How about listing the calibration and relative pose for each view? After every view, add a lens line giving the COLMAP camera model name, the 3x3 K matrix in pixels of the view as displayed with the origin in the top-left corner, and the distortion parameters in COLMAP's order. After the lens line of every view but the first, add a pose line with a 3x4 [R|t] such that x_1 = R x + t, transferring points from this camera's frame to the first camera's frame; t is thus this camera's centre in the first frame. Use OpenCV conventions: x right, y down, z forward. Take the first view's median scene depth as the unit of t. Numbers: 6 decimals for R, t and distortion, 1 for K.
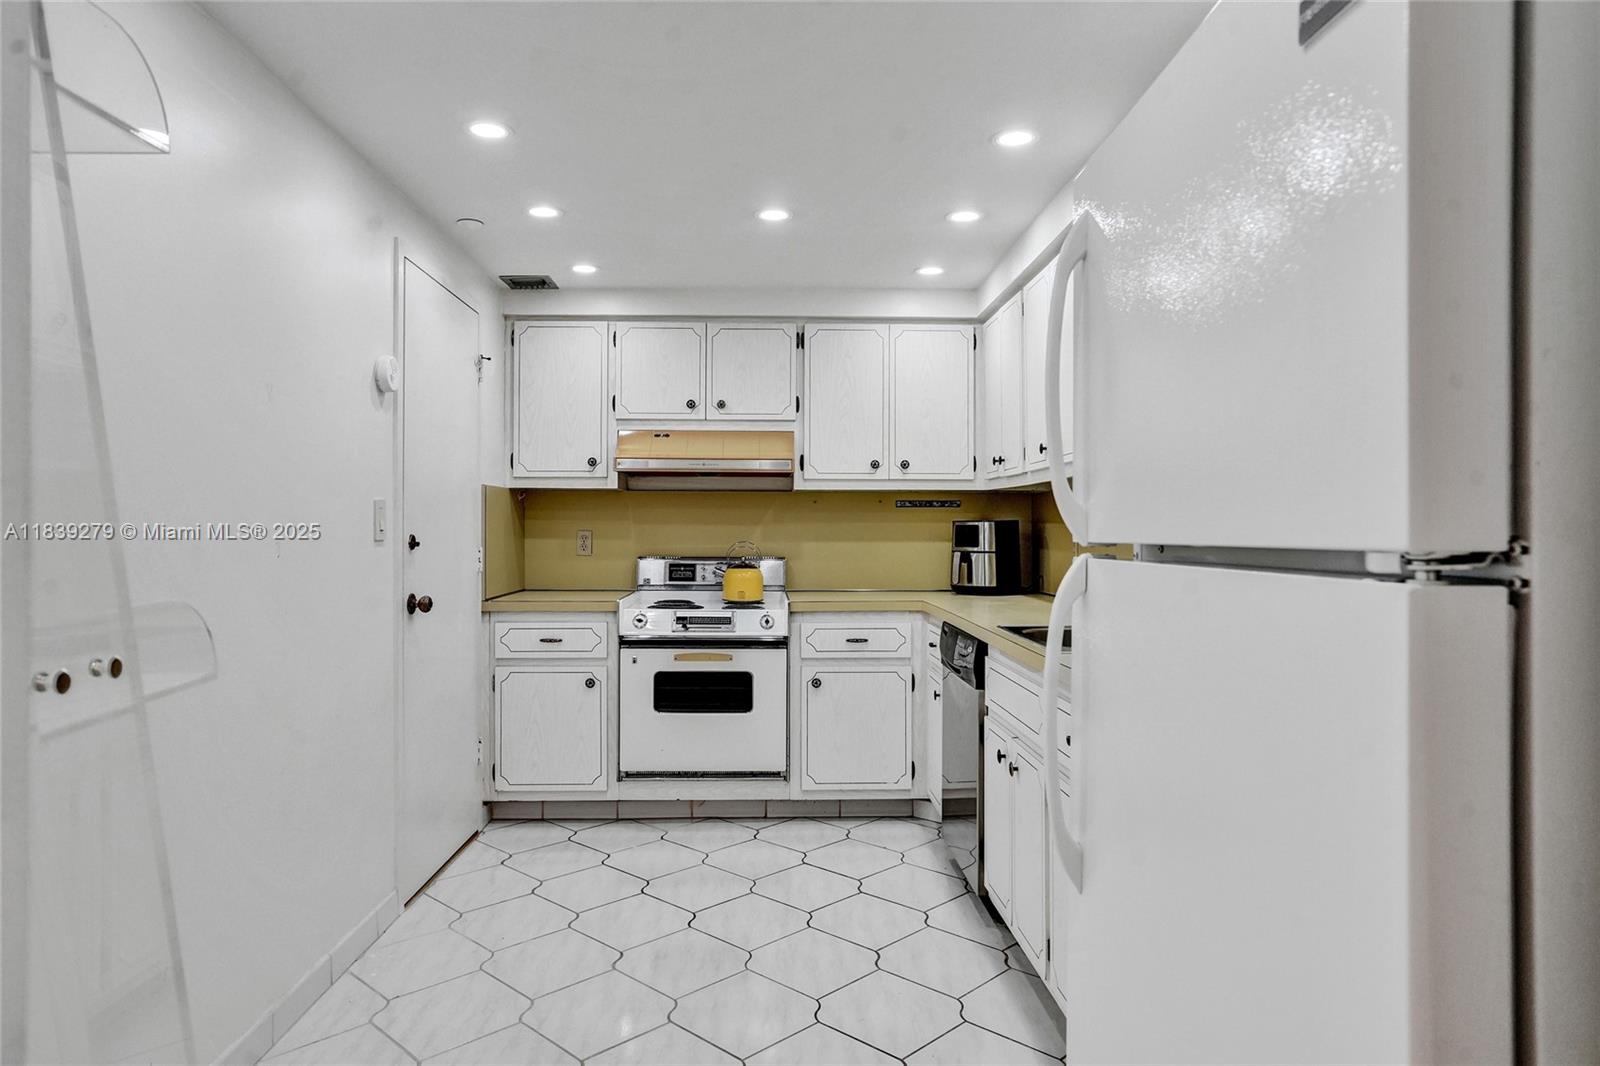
lens RADIAL K [[1002.3, 0, 786.9], [0, 1002.3, 518.4], [0, 0, 1]] dist [-0.018475, 0.000162]
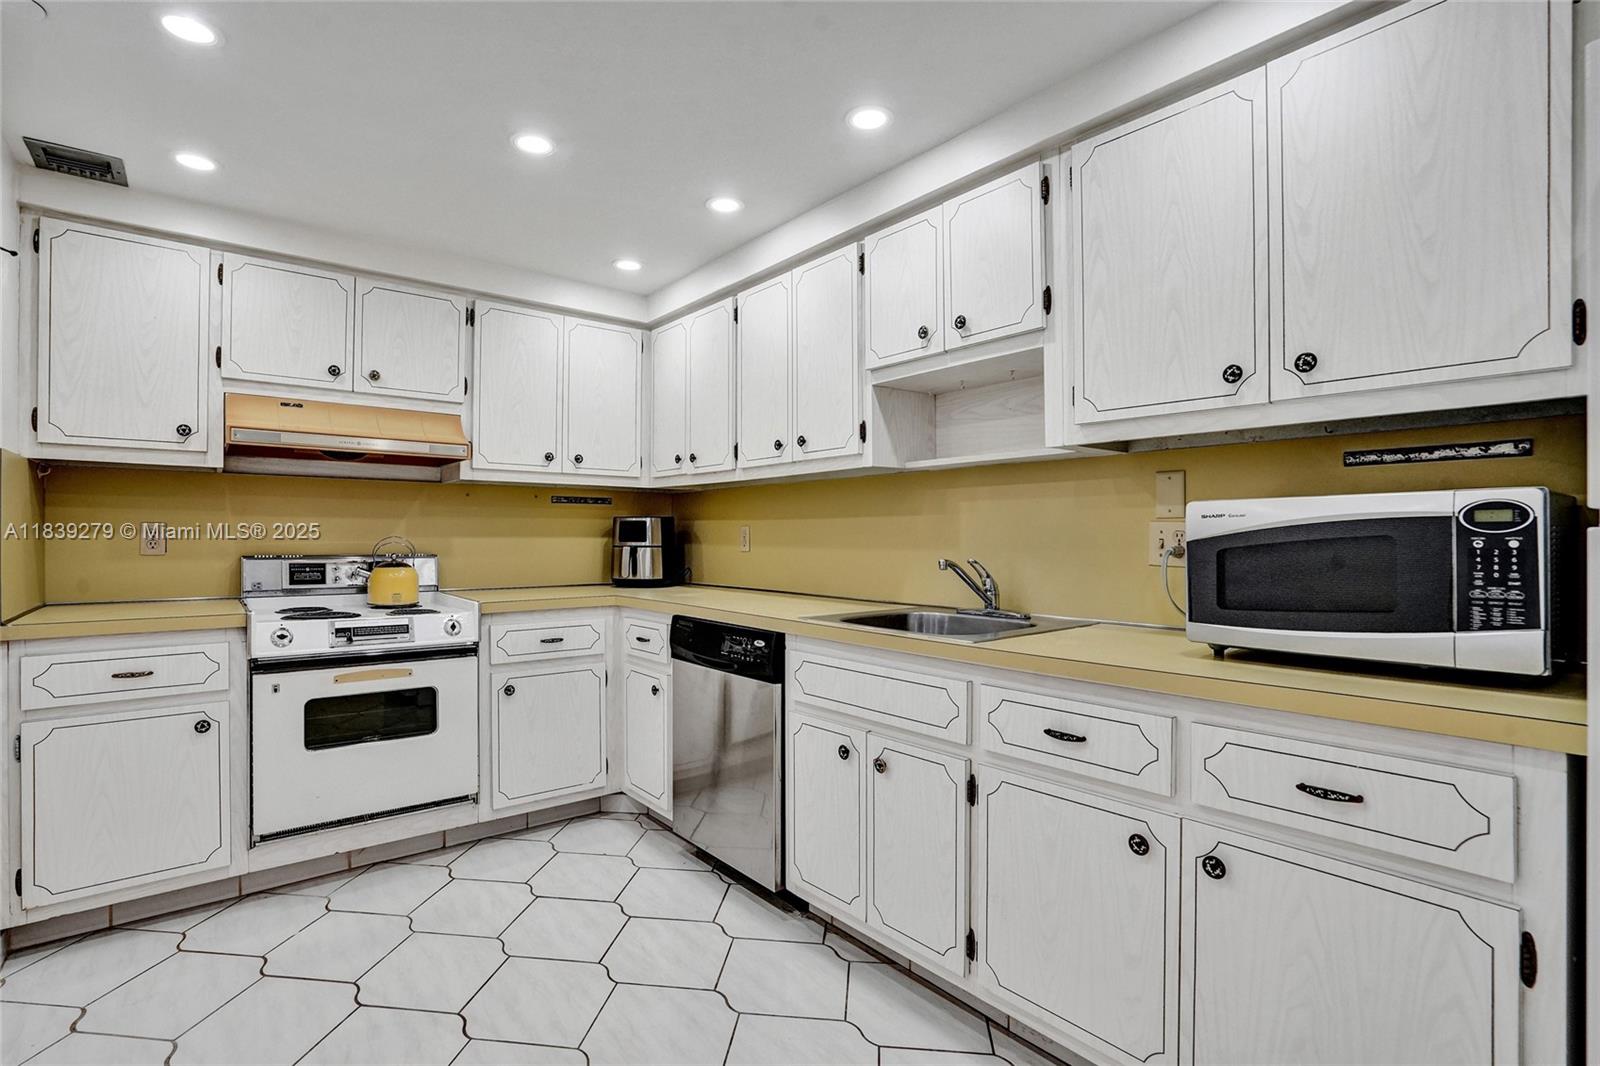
lens RADIAL K [[754.8, 0, 800.0], [0, 754.8, 533.0], [0, 0, 1]] dist [-0.050454, 0.020023]
pose [[0.790320, 0.003302, 0.612685, -0.166586], [-0.008665, 0.999946, 0.005789, 0.013665], [-0.612633, -0.009884, 0.790306, 0.278524]]
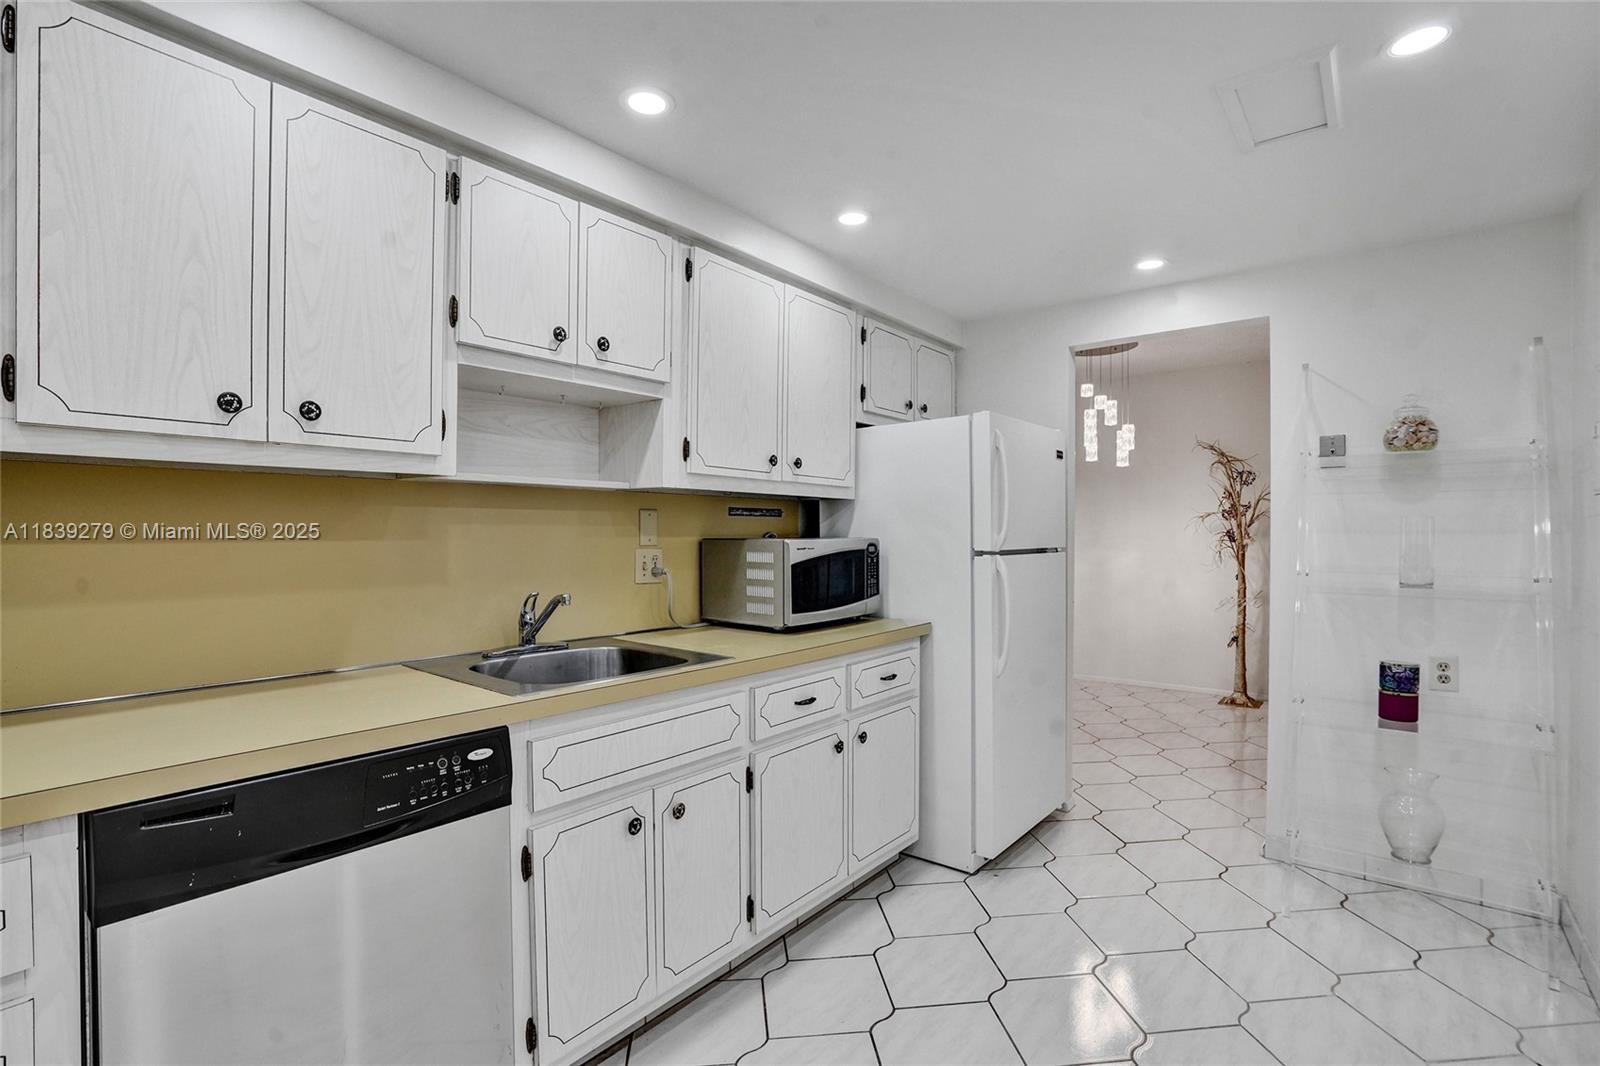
lens RADIAL K [[743.3, 0, 796.1], [0, 743.3, 537.0], [0, 0, 1]] dist [-0.054924, 0.023331]
pose [[-0.760199, -0.003378, 0.649681, -0.177164], [-0.008823, 0.999948, -0.005125, -0.000681], [-0.649630, -0.009629, -0.760190, 0.909177]]
